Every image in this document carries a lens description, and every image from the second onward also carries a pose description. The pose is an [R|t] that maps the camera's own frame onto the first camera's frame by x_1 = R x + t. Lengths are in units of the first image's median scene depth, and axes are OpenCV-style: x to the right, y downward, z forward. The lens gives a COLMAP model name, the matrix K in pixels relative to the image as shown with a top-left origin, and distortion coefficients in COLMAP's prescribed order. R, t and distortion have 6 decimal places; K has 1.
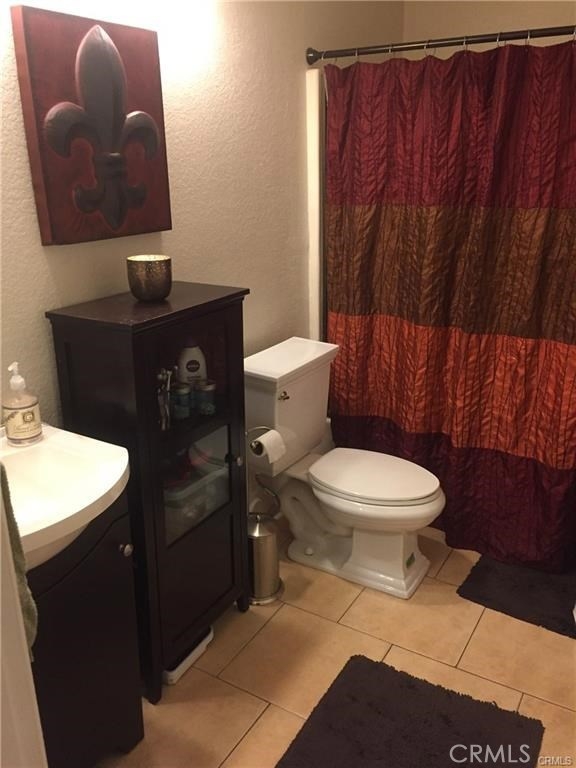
lens RADIAL K [[657.4, 0, 288.0], [0, 657.4, 384.0], [0, 0, 1]] dist [0.079232, -0.099988]
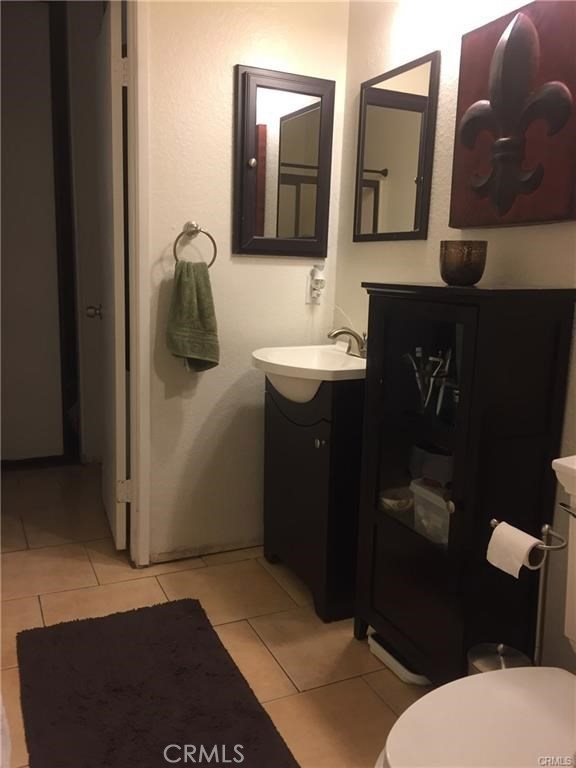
lens RADIAL K [[657.4, 0, 288.0], [0, 657.4, 384.0], [0, 0, 1]] dist [0.079232, -0.099988]
pose [[-0.562775, 0.137598, -0.815077, 0.740793], [-0.284909, 0.893338, 0.347527, -0.259843], [0.775958, 0.427802, -0.463545, 1.304976]]
